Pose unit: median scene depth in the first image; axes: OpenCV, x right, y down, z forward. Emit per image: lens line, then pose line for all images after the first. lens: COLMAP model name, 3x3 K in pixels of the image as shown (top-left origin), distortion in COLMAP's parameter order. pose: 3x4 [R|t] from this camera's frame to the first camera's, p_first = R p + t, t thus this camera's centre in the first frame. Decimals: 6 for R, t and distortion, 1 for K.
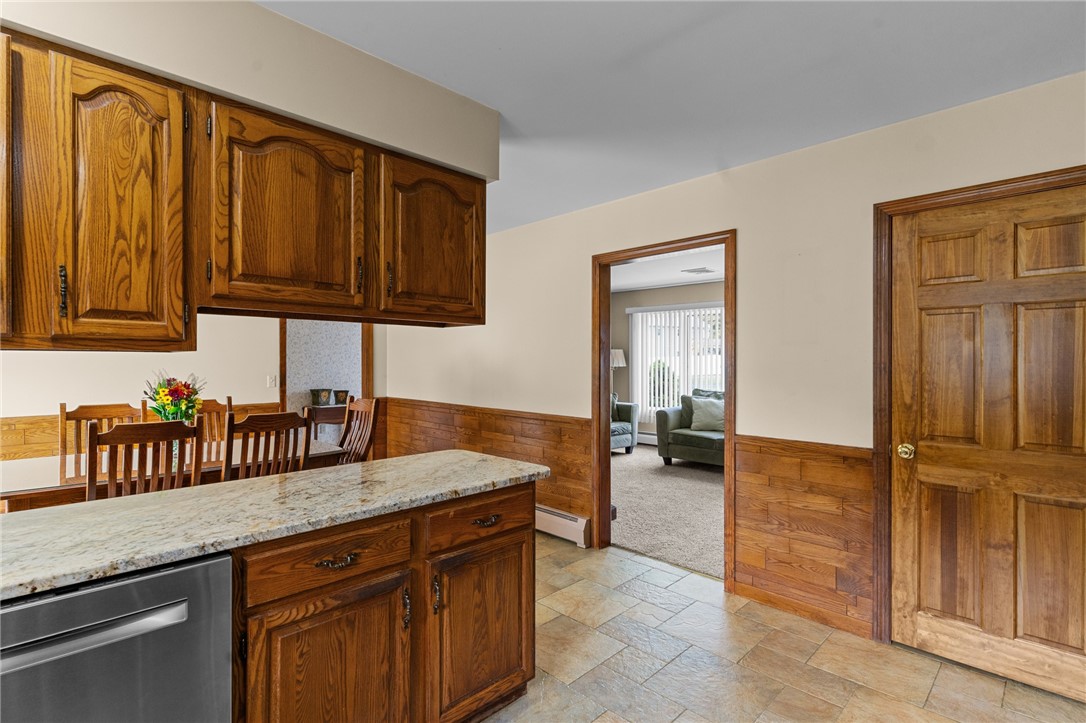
lens RADIAL K [[521.0, 0, 547.1], [0, 521.0, 372.8], [0, 0, 1]] dist [0.003192, 0.000499]
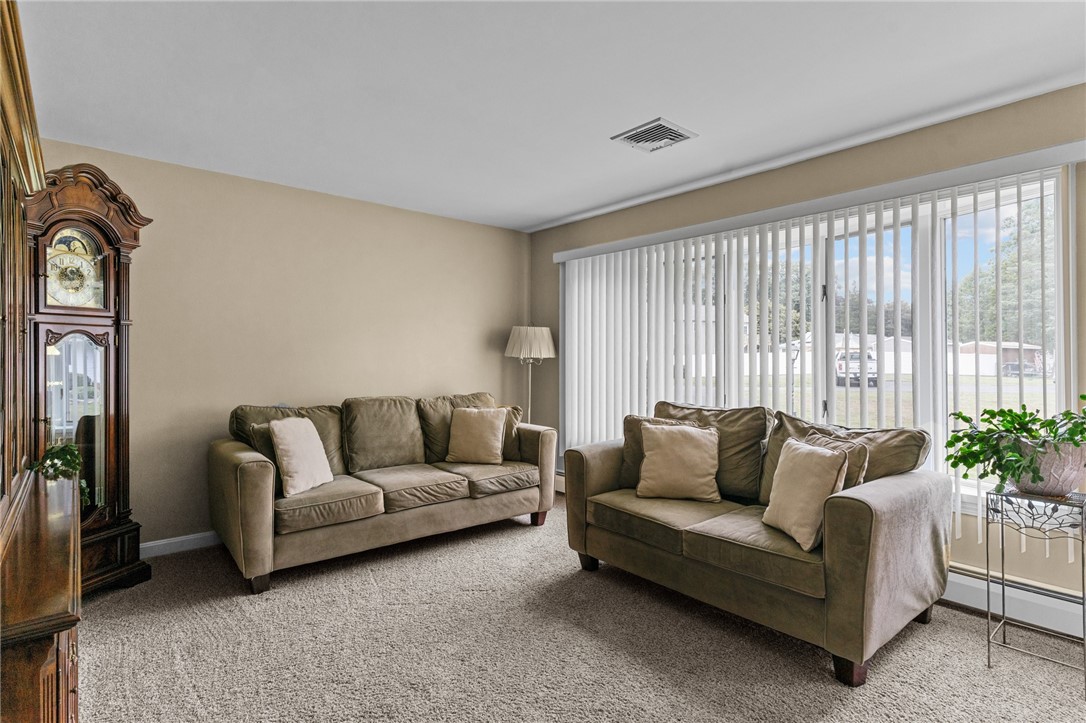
lens RADIAL K [[529.9, 0, 536.3], [0, 529.9, 359.4], [0, 0, 1]] dist [0.002751, 0.001284]
pose [[0.995192, 0.004162, -0.097858, 0.223130], [-0.006567, 0.999684, -0.024260, 0.004863], [0.097726, 0.024786, 0.994905, 0.514928]]
